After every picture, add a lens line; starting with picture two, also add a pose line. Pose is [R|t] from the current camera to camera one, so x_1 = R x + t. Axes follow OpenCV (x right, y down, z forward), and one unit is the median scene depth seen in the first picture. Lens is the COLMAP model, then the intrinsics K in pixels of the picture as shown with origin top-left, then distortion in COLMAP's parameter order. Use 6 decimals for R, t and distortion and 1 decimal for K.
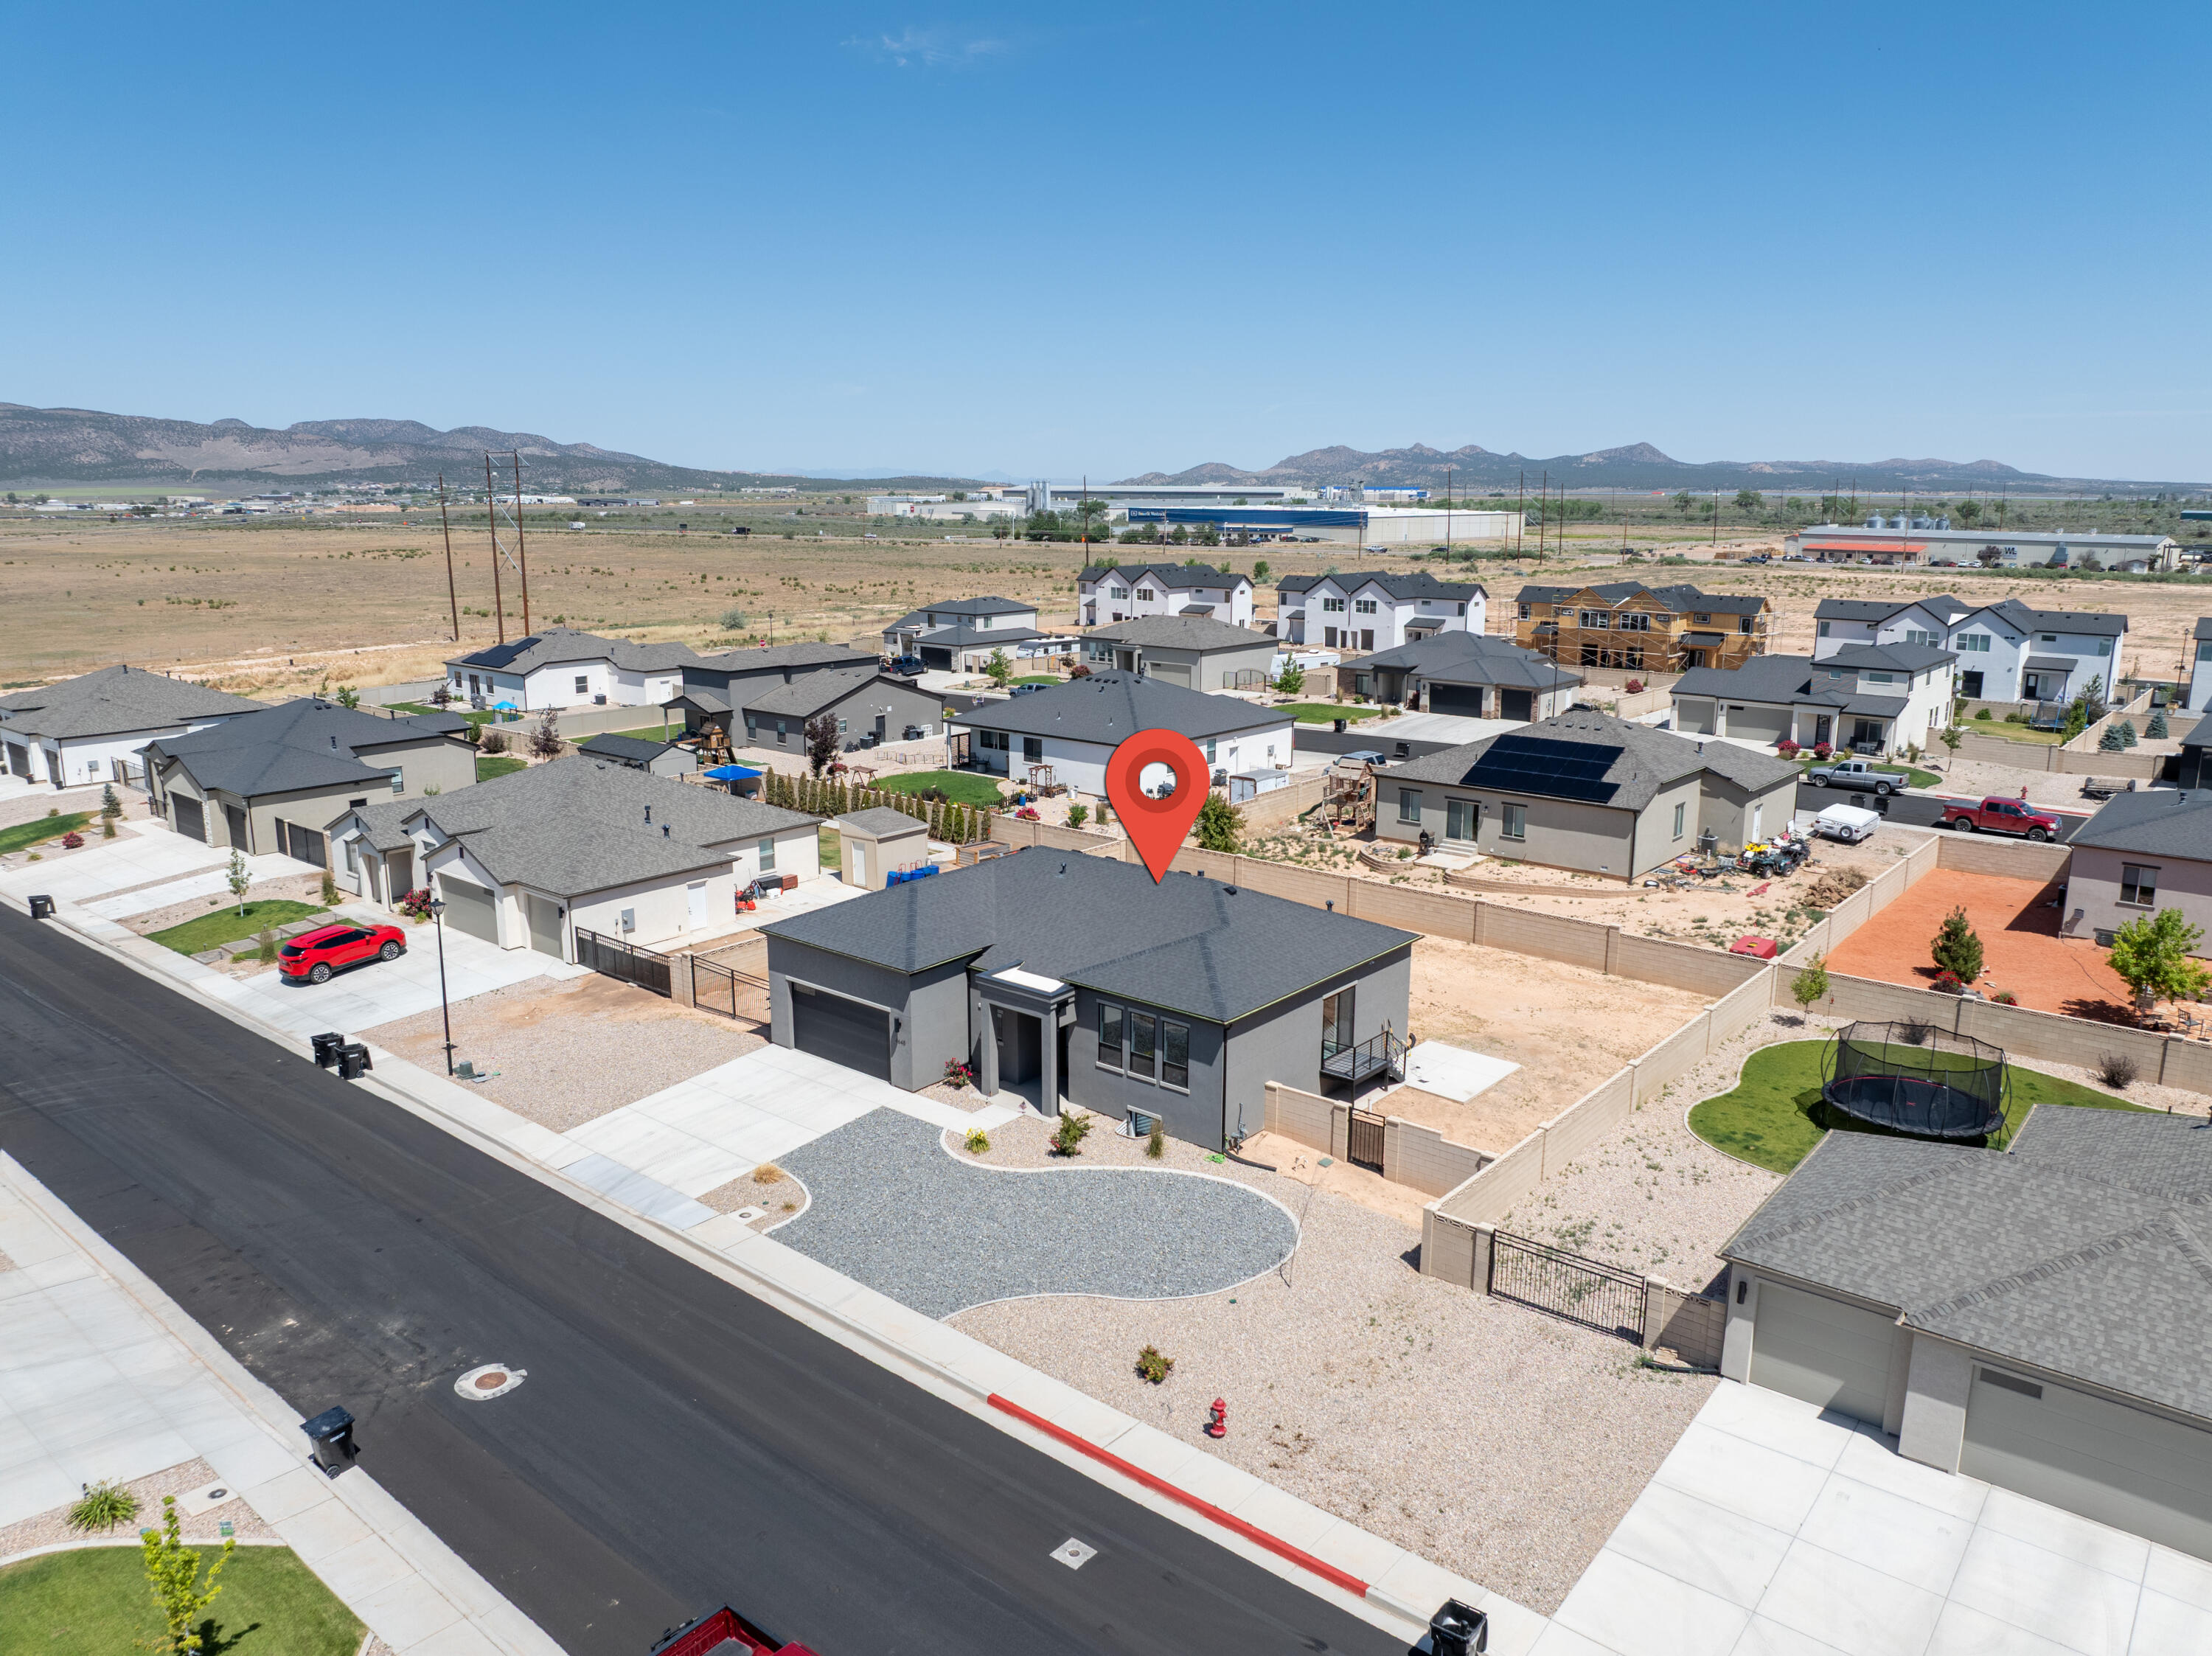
lens RADIAL K [[1556.3, 0, 1109.1], [0, 1556.3, 829.6], [0, 0, 1]] dist [-0.037956, 0.004889]
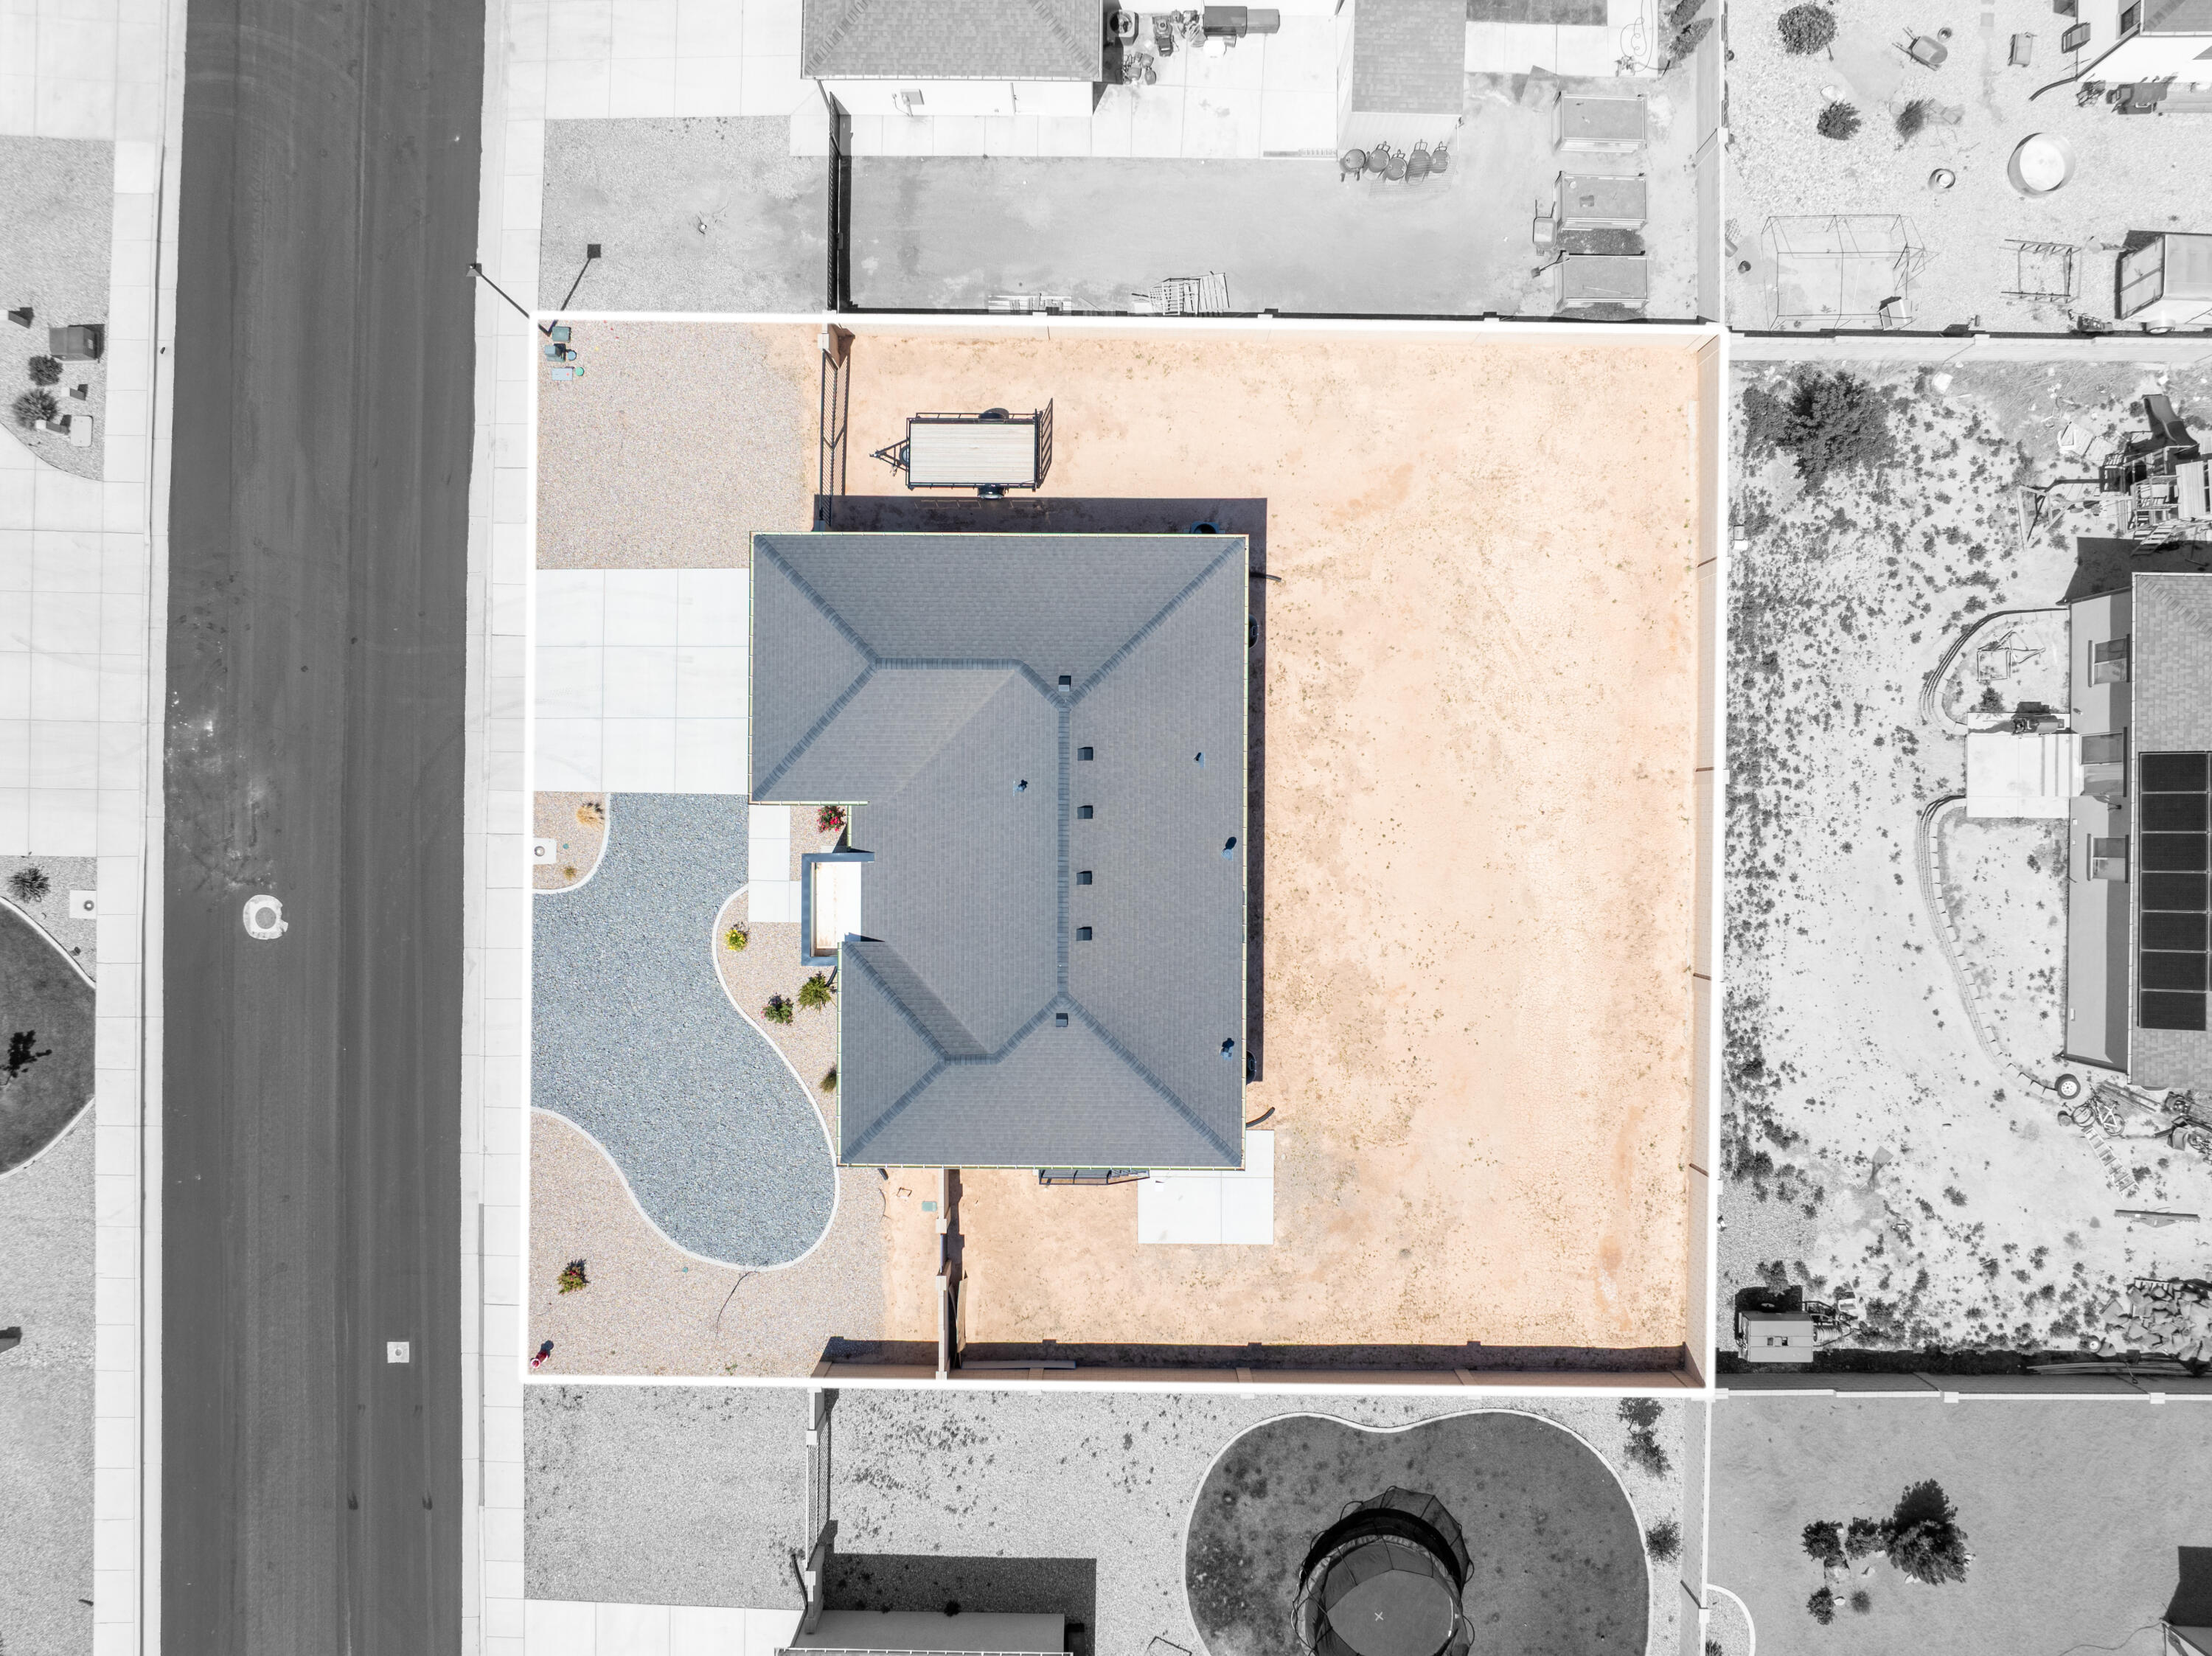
lens RADIAL K [[1556.3, 0, 1109.1], [0, 1556.3, 829.6], [0, 0, 1]] dist [-0.037956, 0.004889]
pose [[0.632598, 0.774477, -0.002405, 0.014710], [-0.171195, 0.142860, 0.974825, -0.680457], [0.755323, -0.616260, 0.222960, 0.780079]]
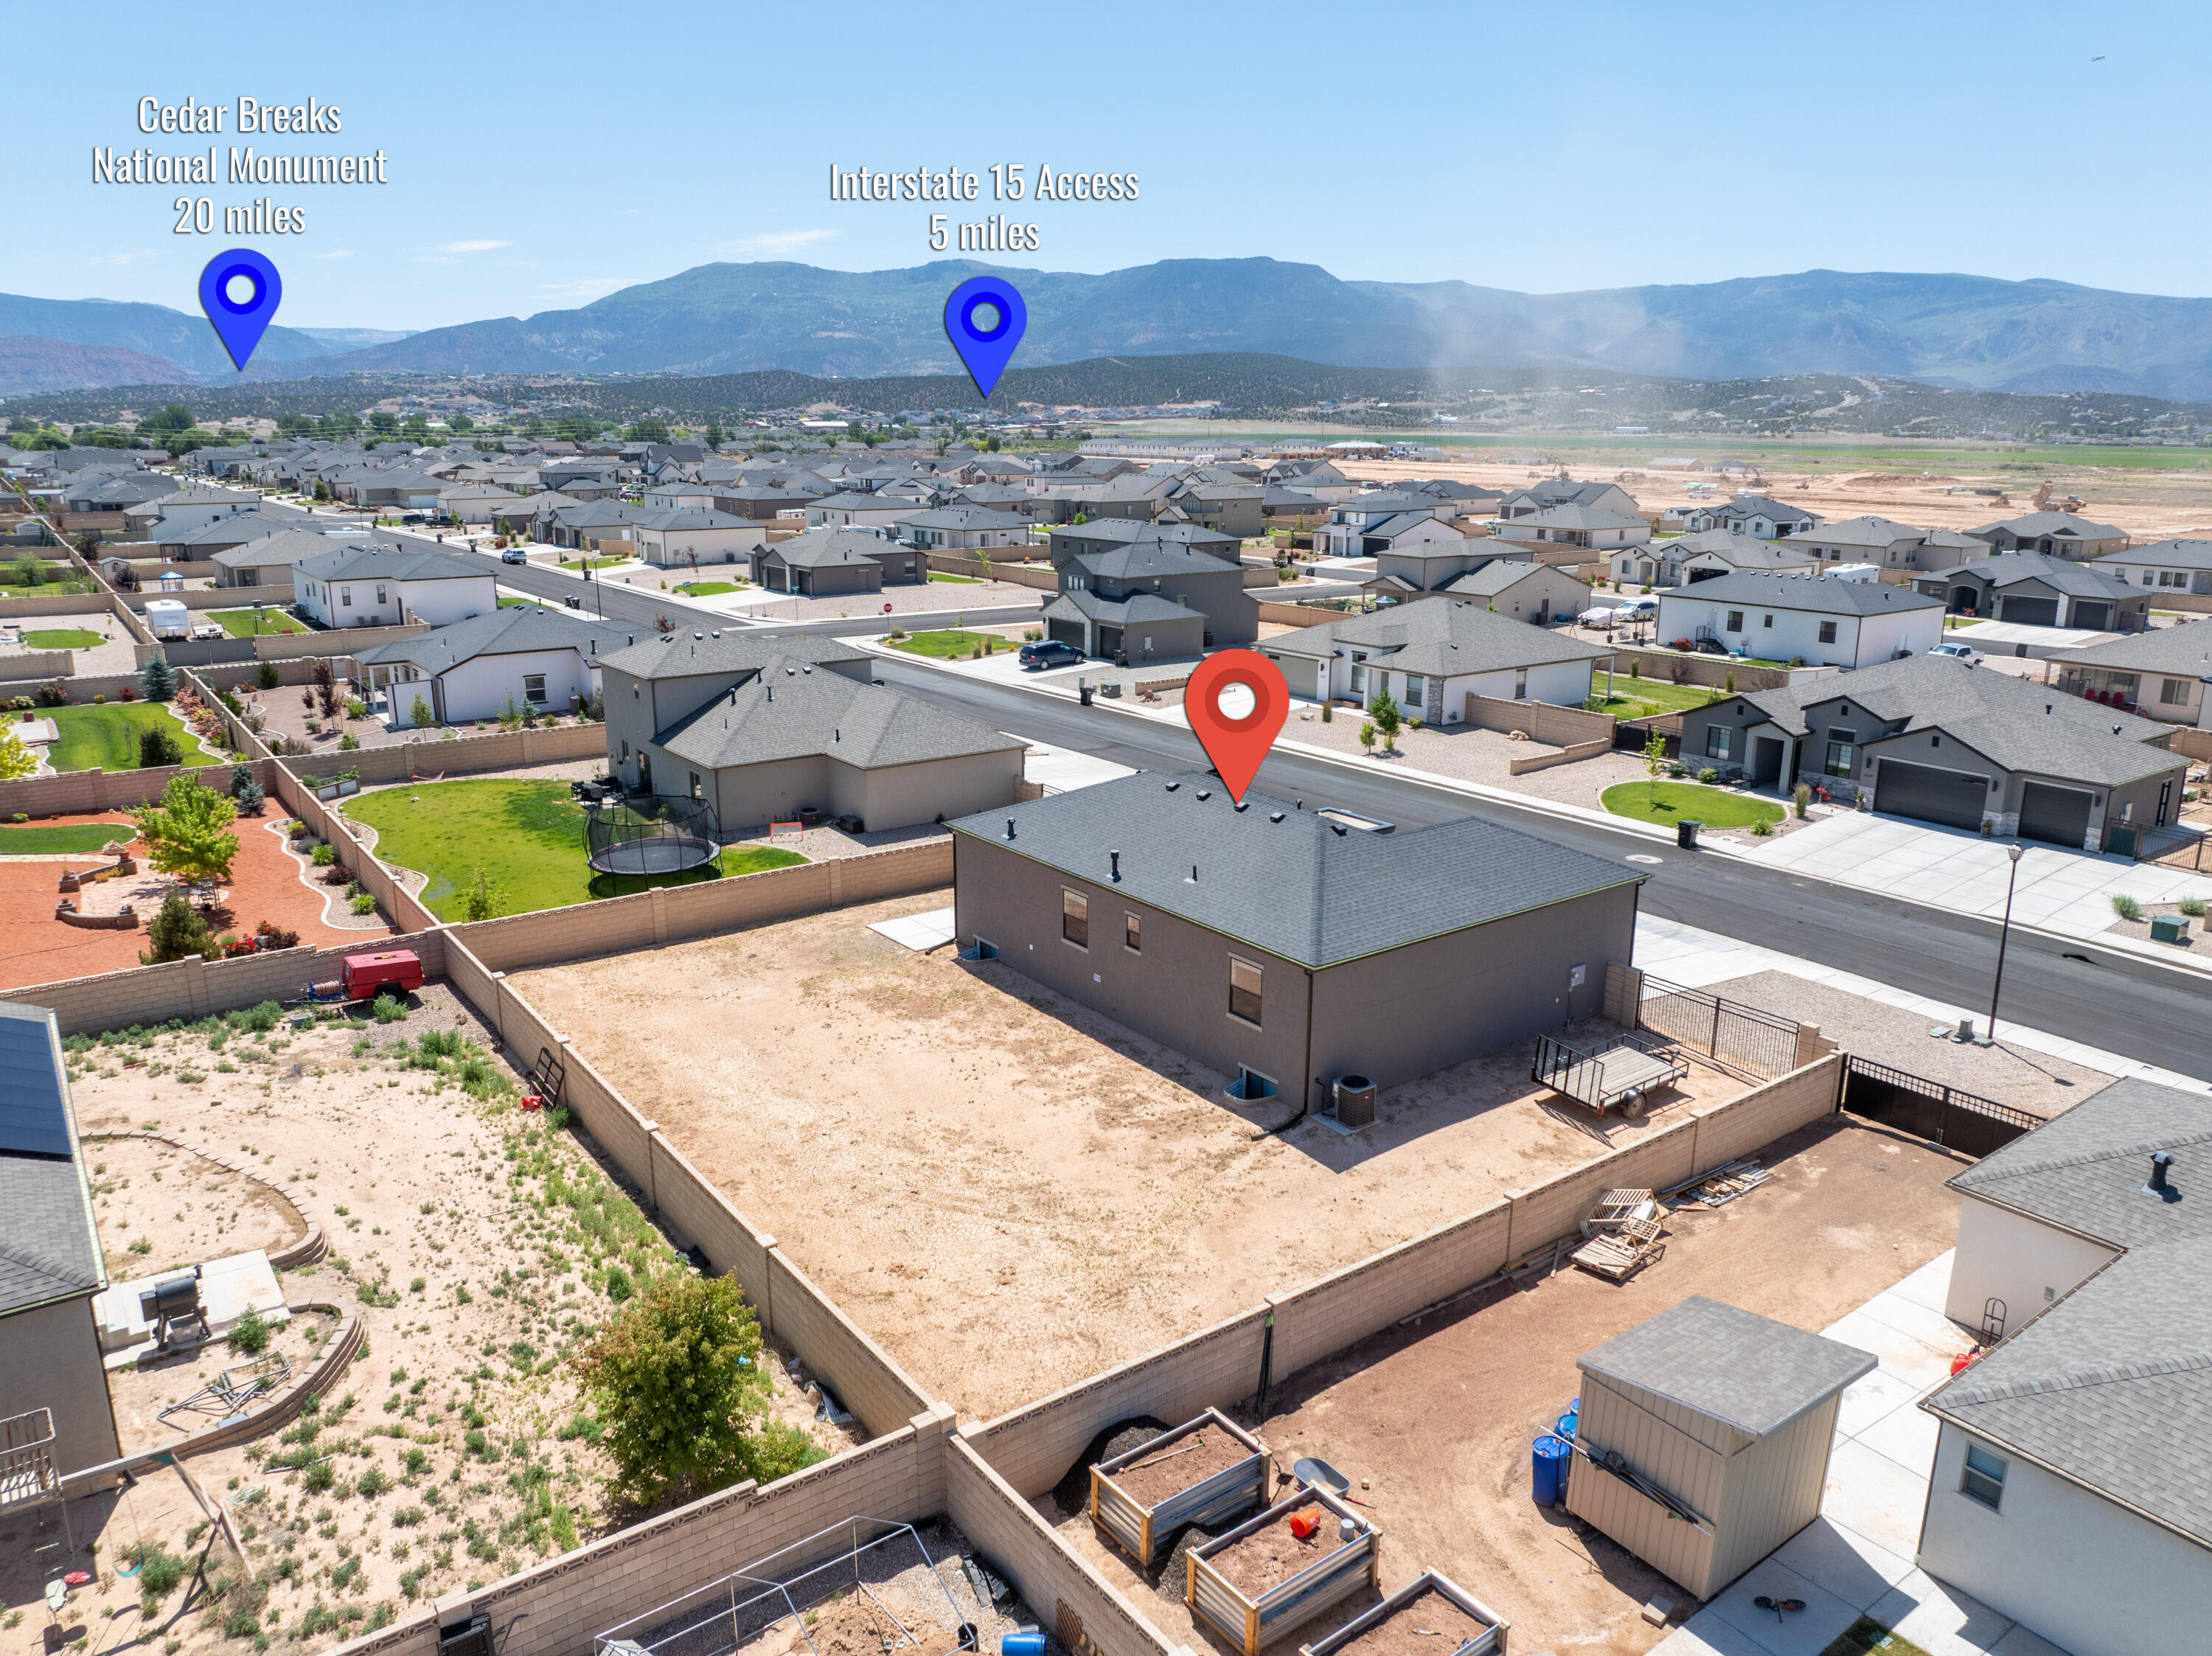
lens RADIAL K [[1556.3, 0, 1109.1], [0, 1556.3, 829.6], [0, 0, 1]] dist [-0.037956, 0.004889]
pose [[-0.971685, -0.065760, 0.226947, -0.114757], [0.045819, 0.889819, 0.454008, -0.335810], [-0.231797, 0.451551, -0.861610, 1.643122]]
